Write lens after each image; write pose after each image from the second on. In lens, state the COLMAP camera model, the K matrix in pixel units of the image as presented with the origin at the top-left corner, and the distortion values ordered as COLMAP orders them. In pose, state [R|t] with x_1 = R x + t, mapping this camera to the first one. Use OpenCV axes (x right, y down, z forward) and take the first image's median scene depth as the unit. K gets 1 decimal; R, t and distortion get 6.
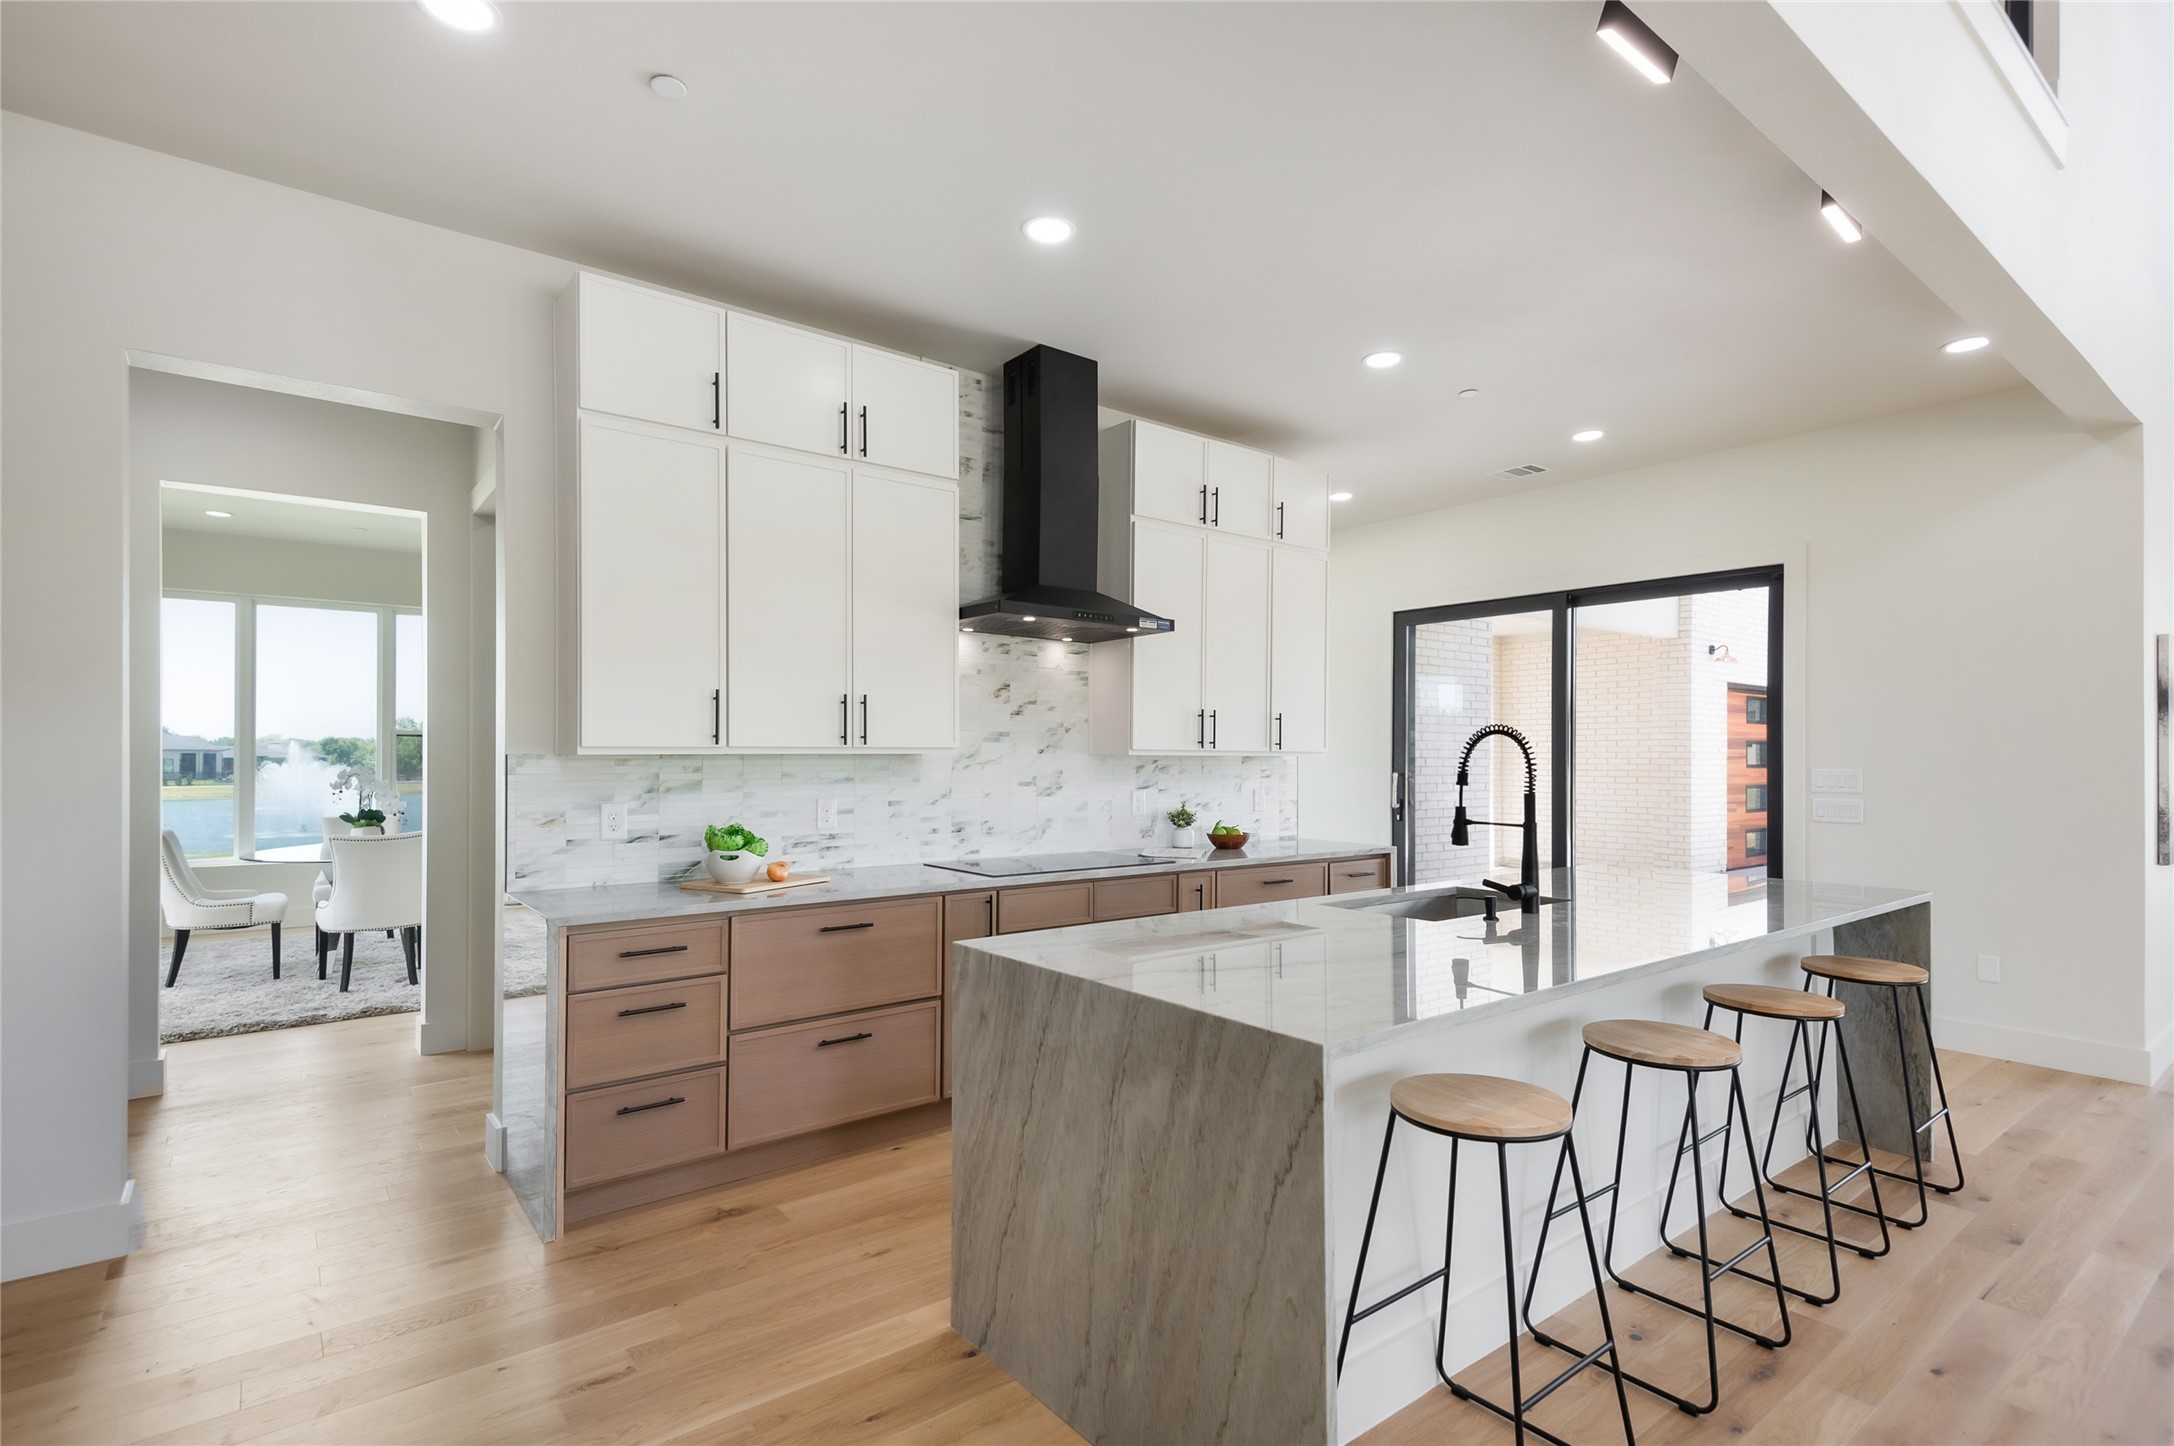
lens RADIAL K [[1033.7, 0, 1090.5], [0, 1033.7, 747.7], [0, 0, 1]] dist [0.047486, -0.025305]
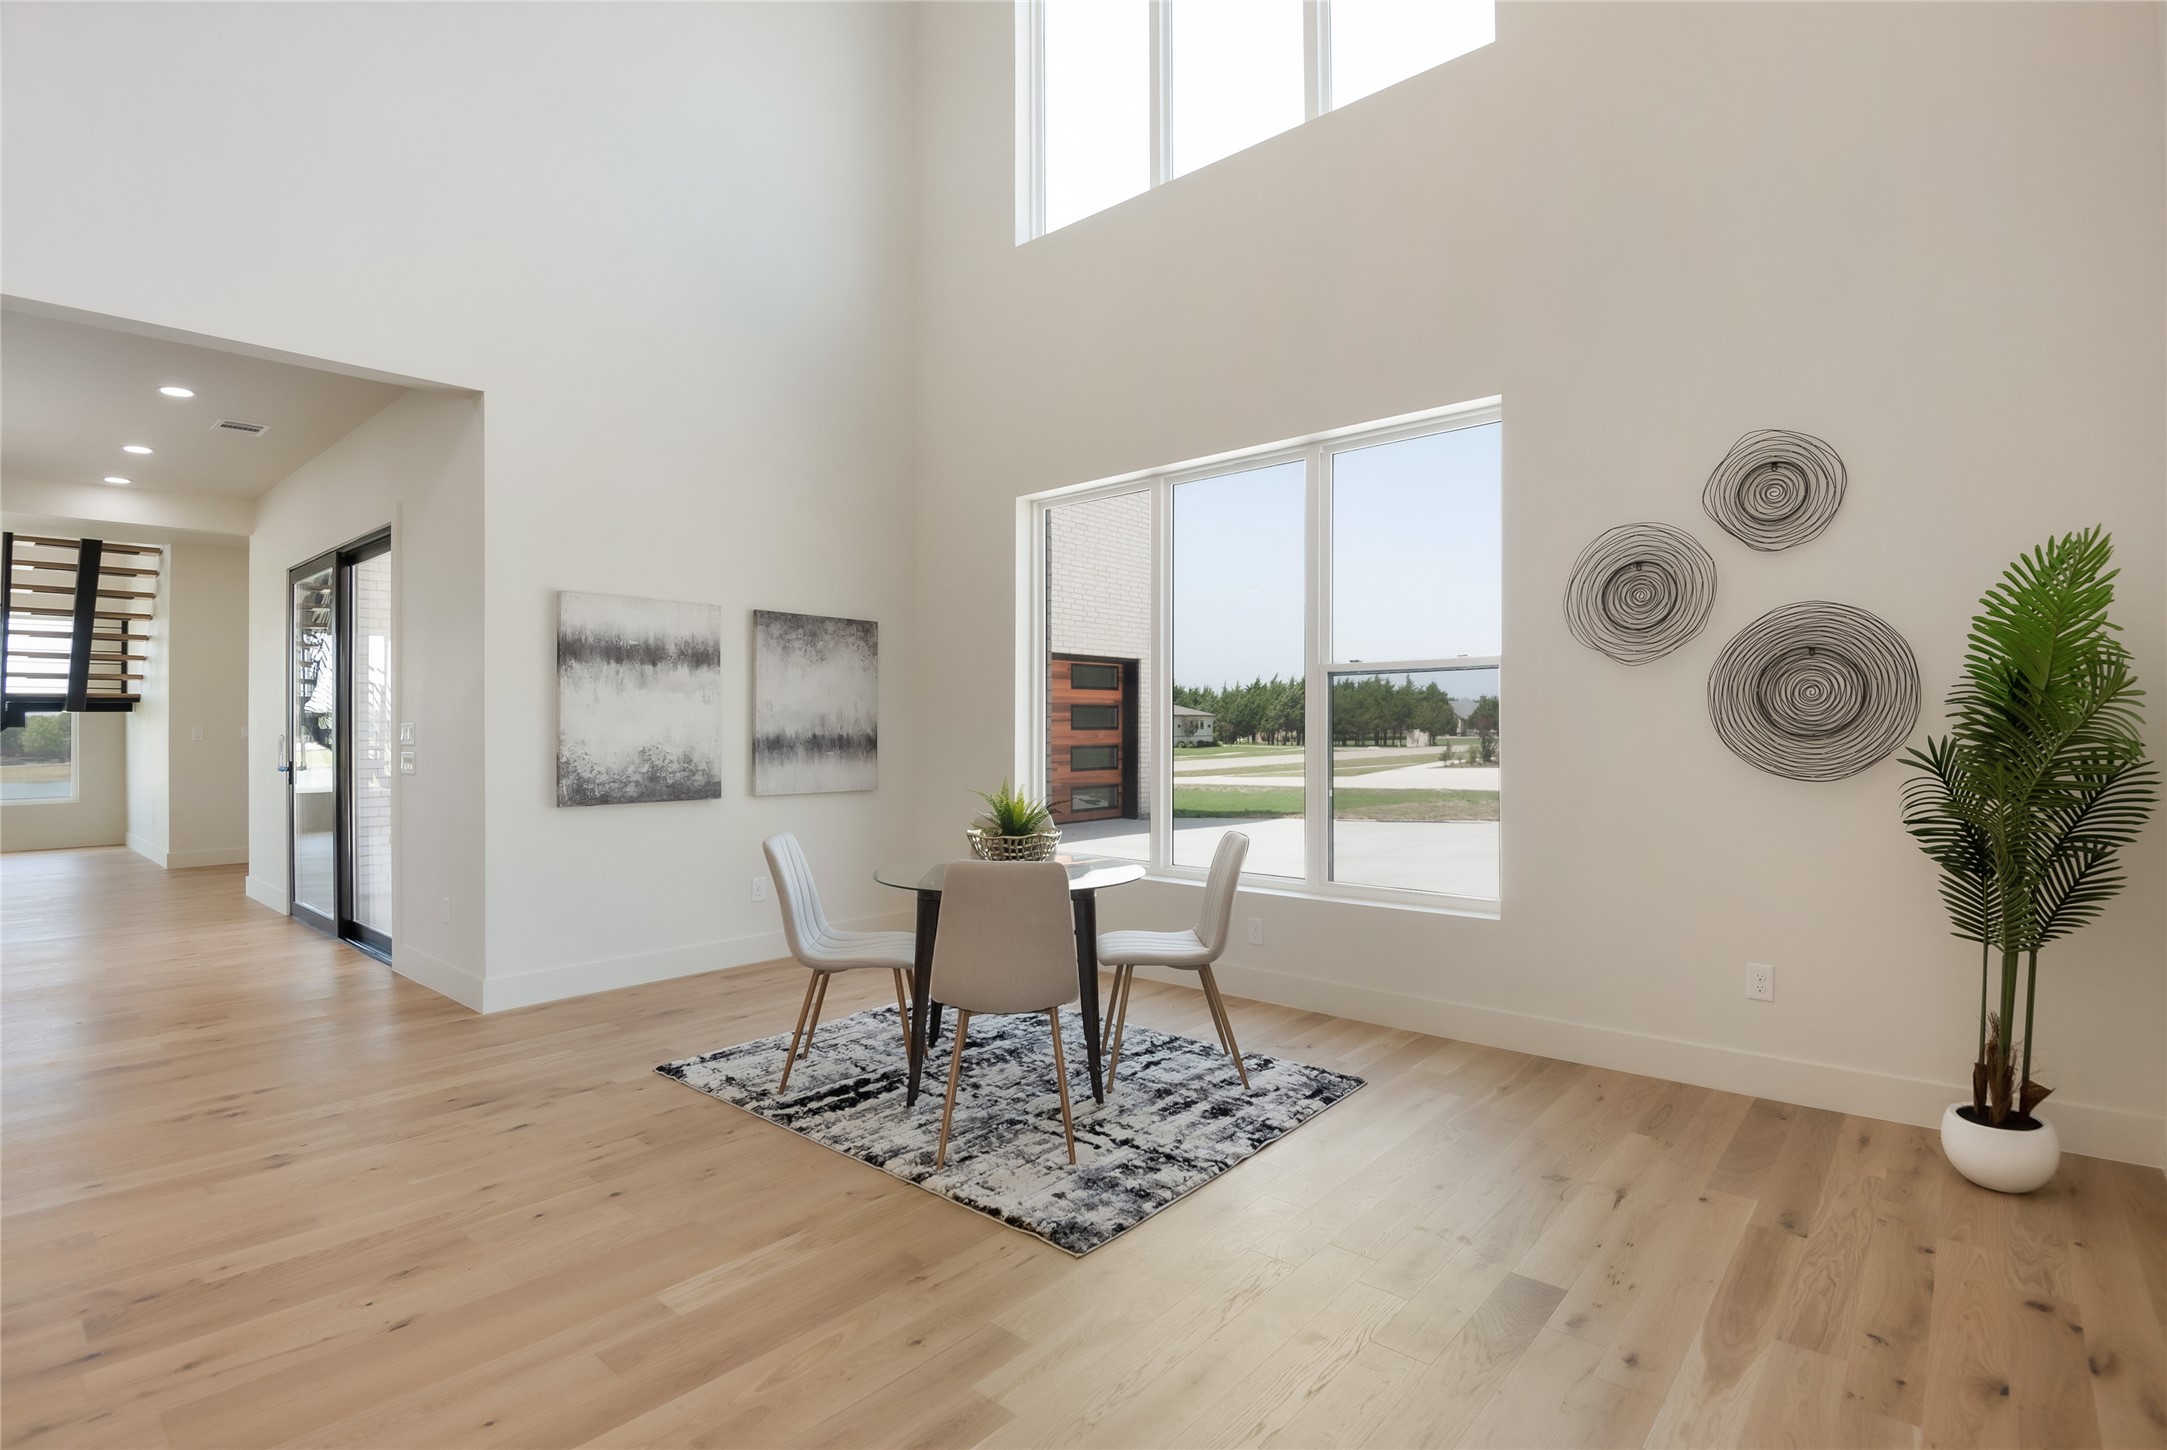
lens RADIAL K [[1059.2, 0, 1045.4], [0, 1059.2, 726.5], [0, 0, 1]] dist [-0.038288, -0.001424]
pose [[0.984520, -0.009820, 0.174997, 1.314643], [0.008591, 0.999933, 0.007776, 0.023074], [-0.175061, -0.006152, 0.984538, -0.144299]]
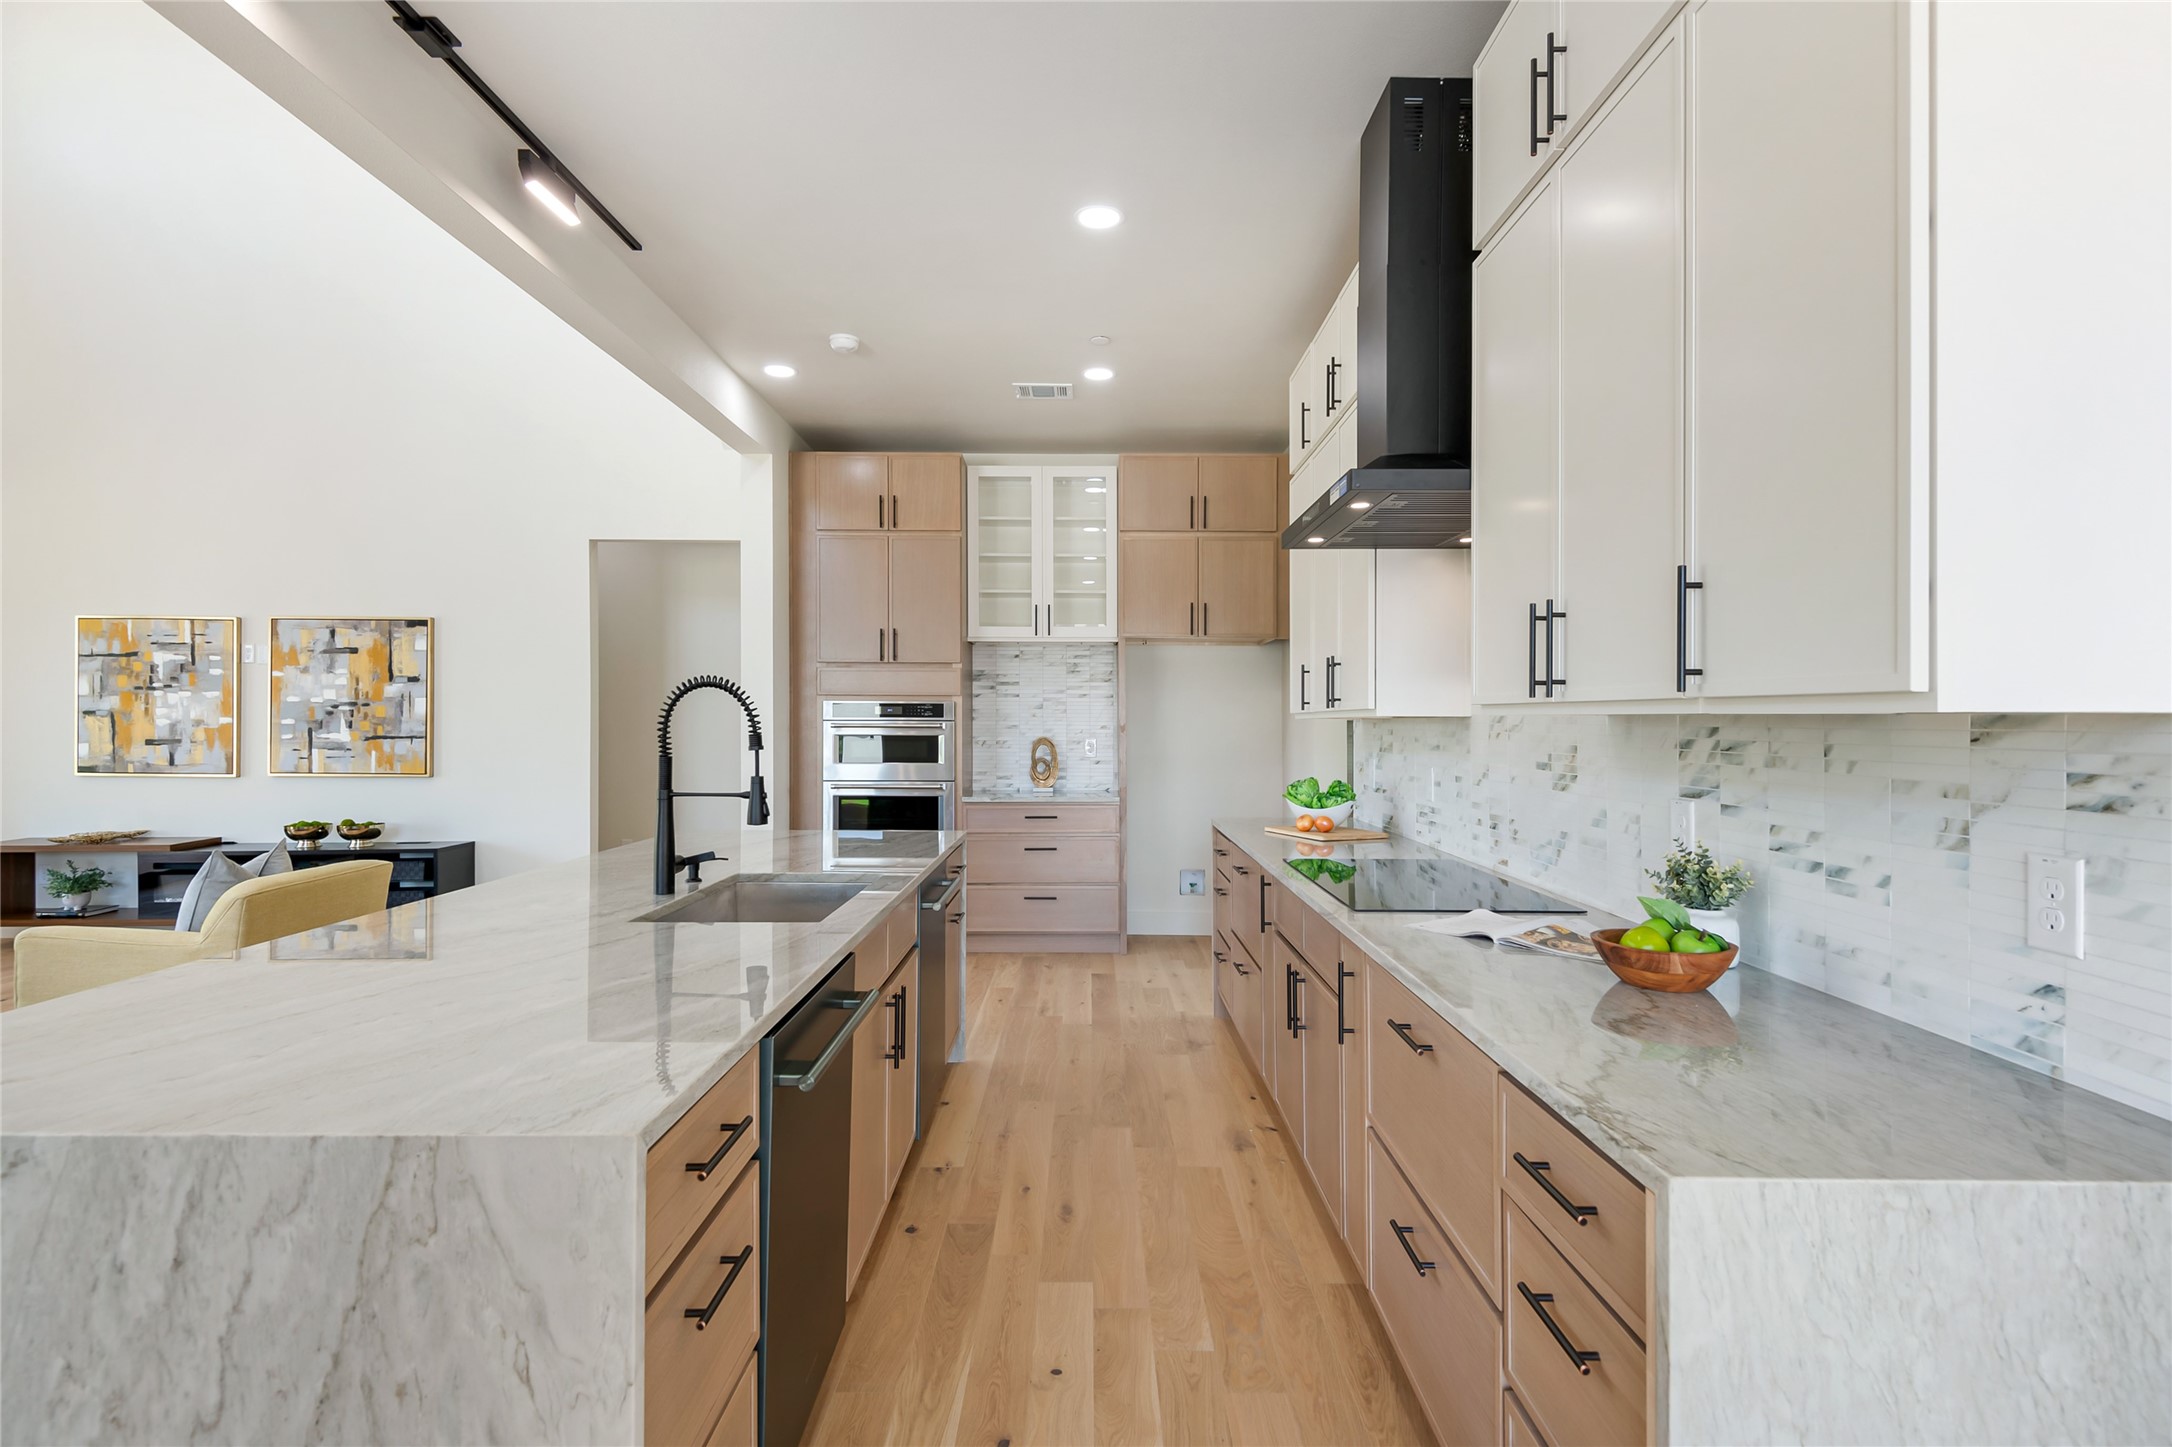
lens RADIAL K [[1083.6, 0, 1084.7], [0, 1083.6, 716.6], [0, 0, 1]] dist [0.042769, -0.026173]
pose [[-0.616737, -0.007847, -0.787130, 0.607942], [0.000269, 0.999948, -0.010180, 0.013486], [0.787169, -0.006490, -0.616703, 1.215001]]
